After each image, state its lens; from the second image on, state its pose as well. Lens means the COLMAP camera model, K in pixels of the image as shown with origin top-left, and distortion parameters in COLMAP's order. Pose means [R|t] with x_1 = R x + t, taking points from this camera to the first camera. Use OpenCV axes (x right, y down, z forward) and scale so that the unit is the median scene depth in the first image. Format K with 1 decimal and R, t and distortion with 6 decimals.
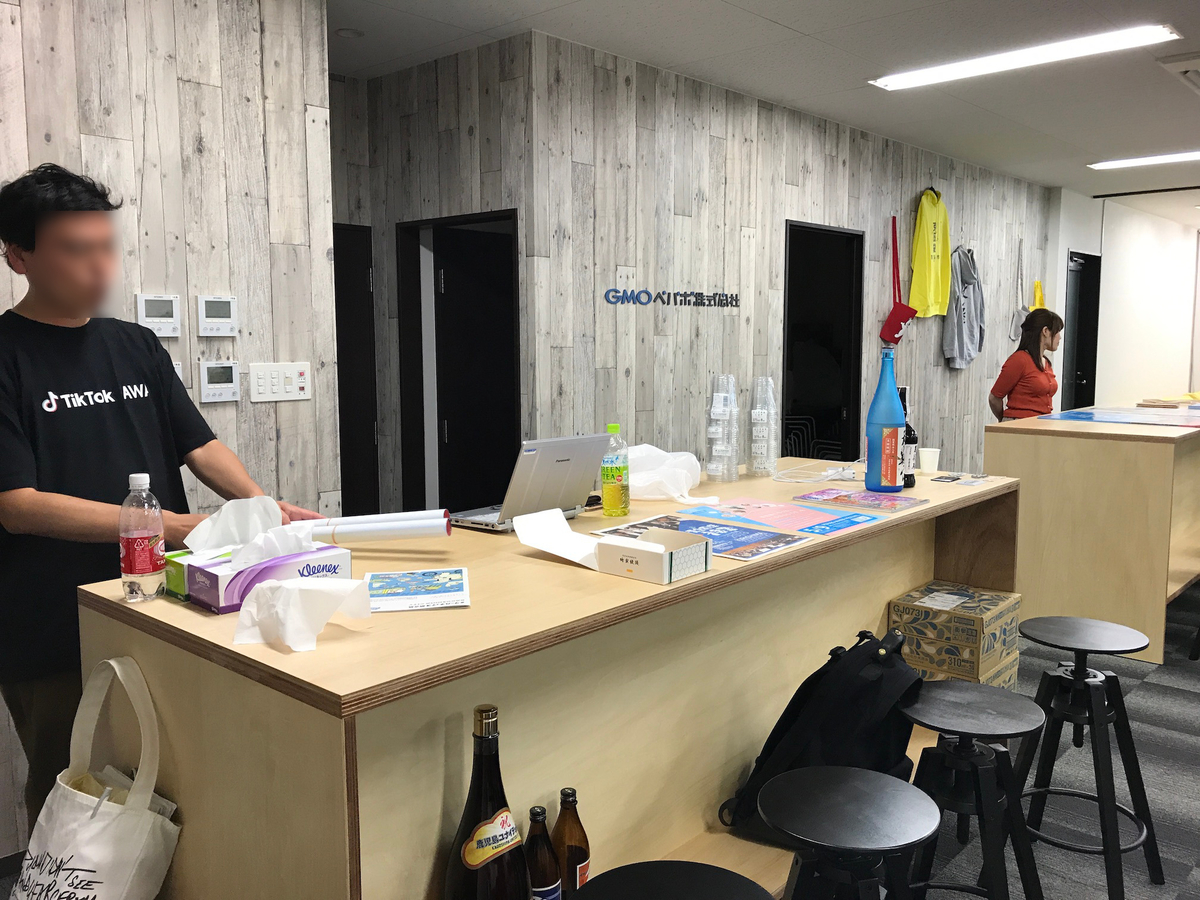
lens RADIAL K [[976.9, 0, 600.0], [0, 976.9, 450.0], [0, 0, 1]] dist [-0.013425, -0.002527]
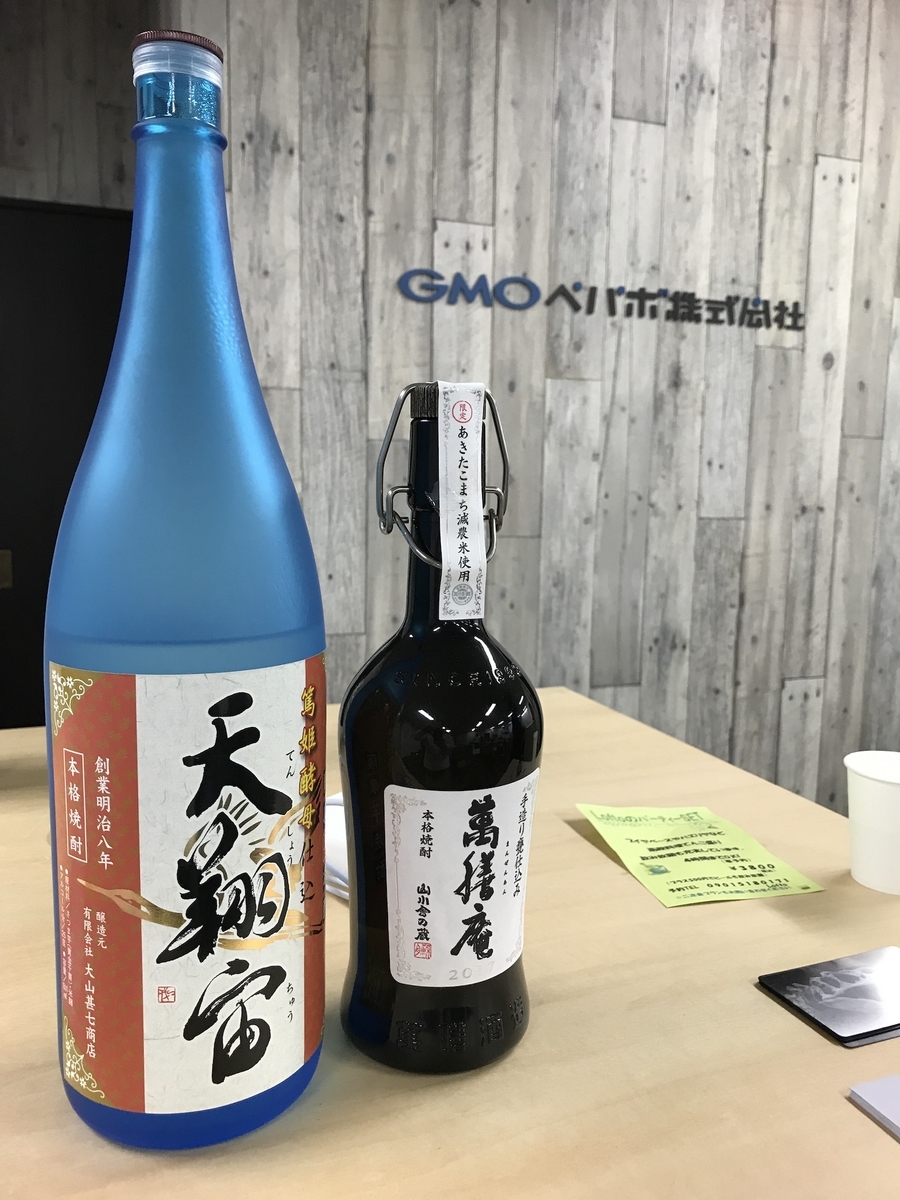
lens RADIAL K [[976.9, 0, 450.0], [0, 976.9, 600.0], [0, 0, 1]] dist [-0.013425, -0.002527]
pose [[0.890670, 0.073196, -0.448720, 0.227089], [-0.069152, 0.997282, 0.025418, -0.018445], [0.449361, 0.008391, 0.893311, 0.544210]]
